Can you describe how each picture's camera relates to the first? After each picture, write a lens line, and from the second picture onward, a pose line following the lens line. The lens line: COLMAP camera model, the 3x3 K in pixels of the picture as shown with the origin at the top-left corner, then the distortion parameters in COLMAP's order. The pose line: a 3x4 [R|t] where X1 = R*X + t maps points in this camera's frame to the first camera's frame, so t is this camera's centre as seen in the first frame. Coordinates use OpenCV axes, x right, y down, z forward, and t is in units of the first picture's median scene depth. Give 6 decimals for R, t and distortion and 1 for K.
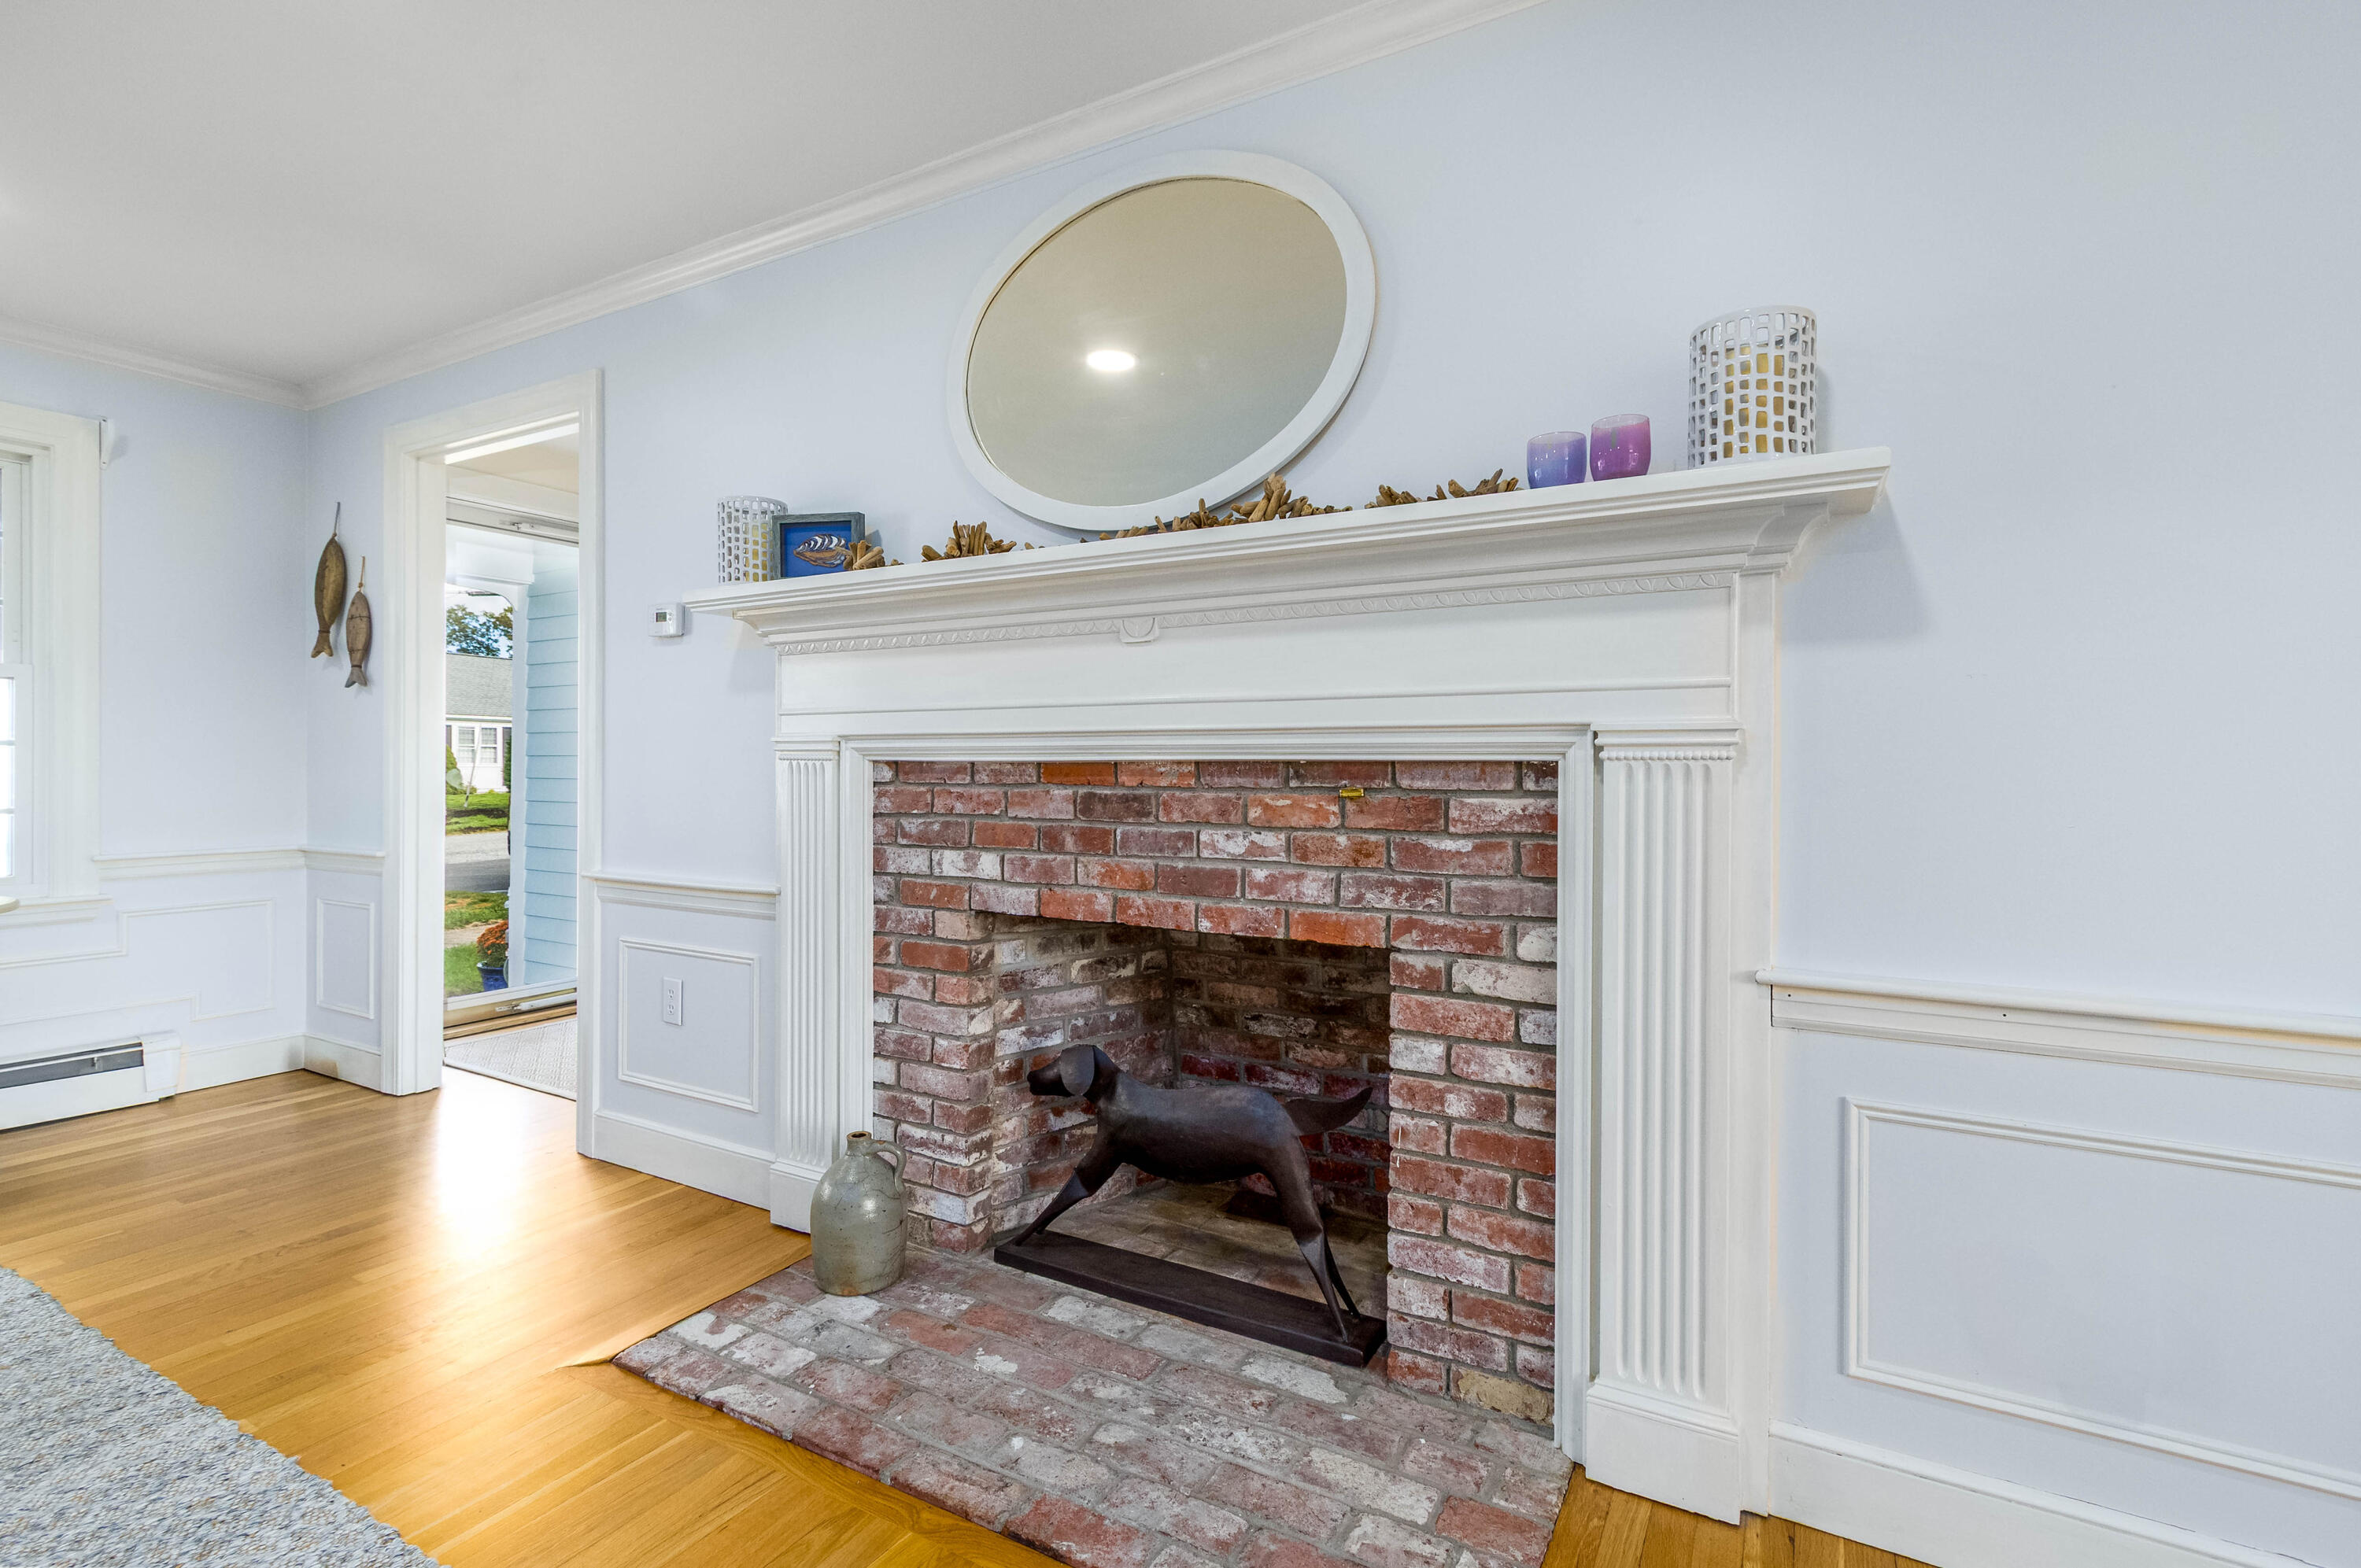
lens RADIAL K [[1097.3, 0, 1178.5], [0, 1097.3, 772.7], [0, 0, 1]] dist [0.016621, 0.000149]
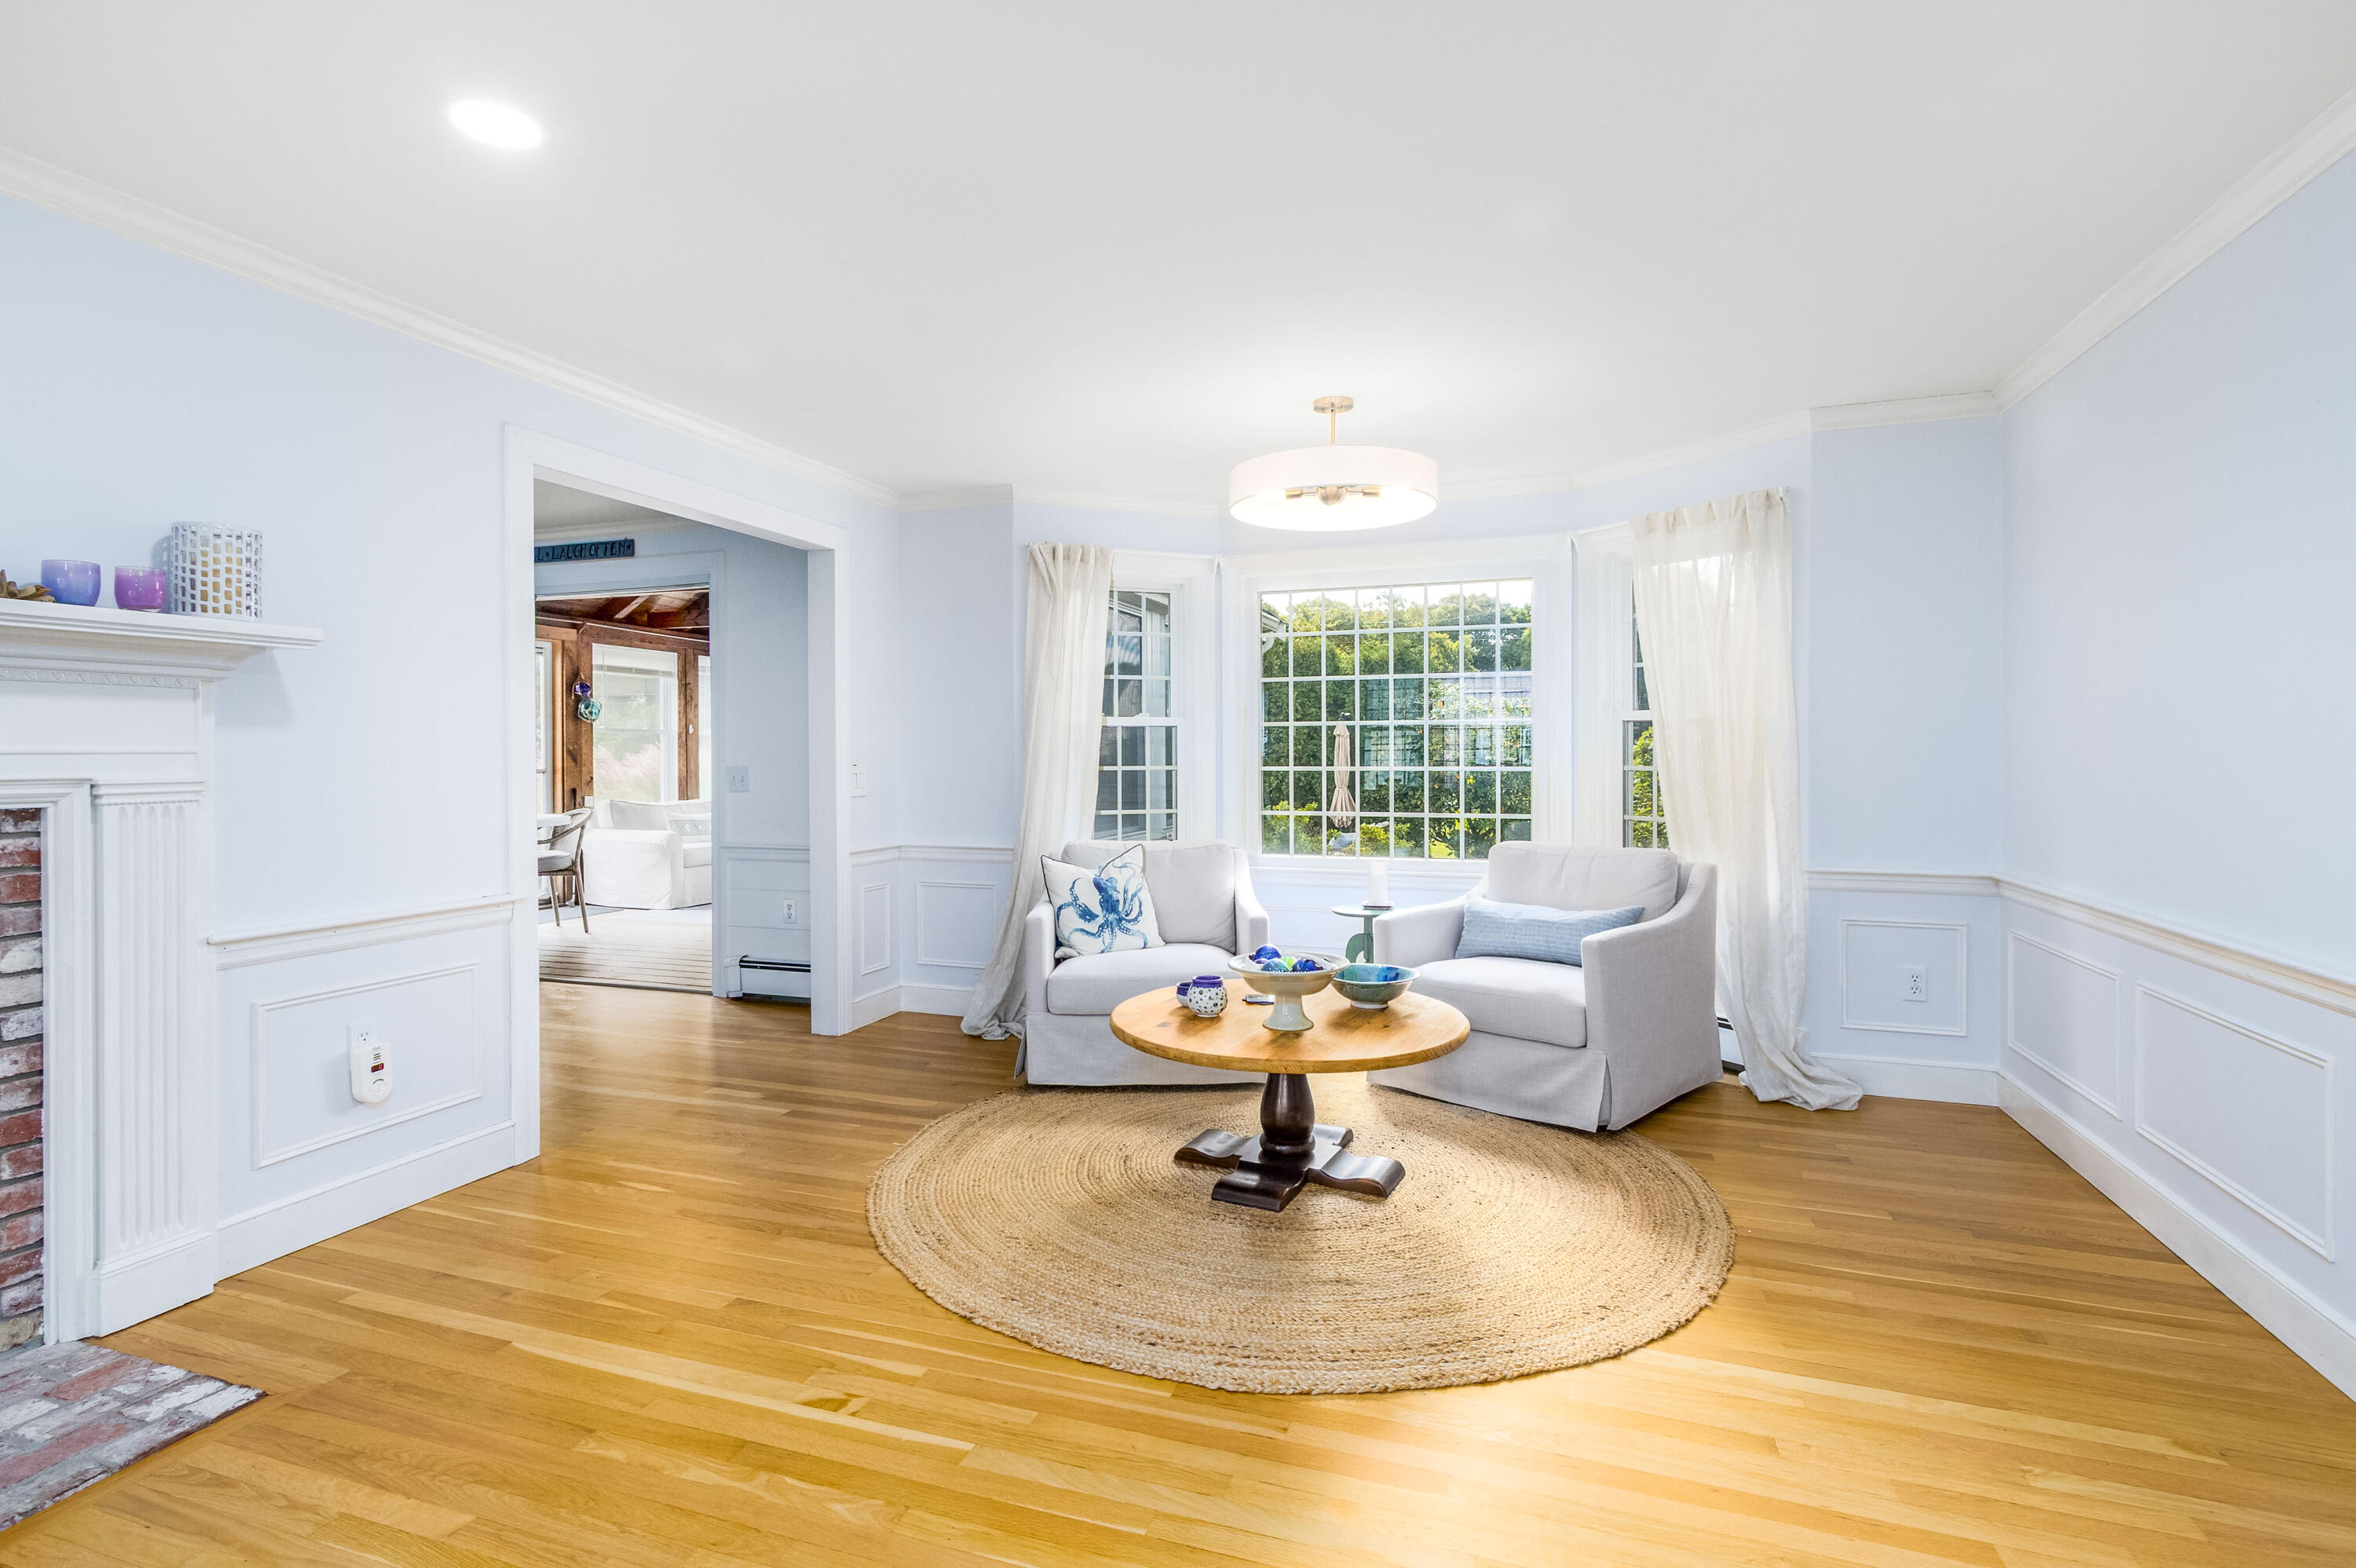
lens RADIAL K [[1095.0, 0, 1161.7], [0, 1095.0, 769.2], [0, 0, 1]] dist [0.016621, 0.000149]
pose [[-0.200695, -0.009503, 0.979608, -1.206770], [0.010350, 0.999877, 0.011820, -0.058022], [-0.979599, 0.012511, -0.200572, -0.001939]]
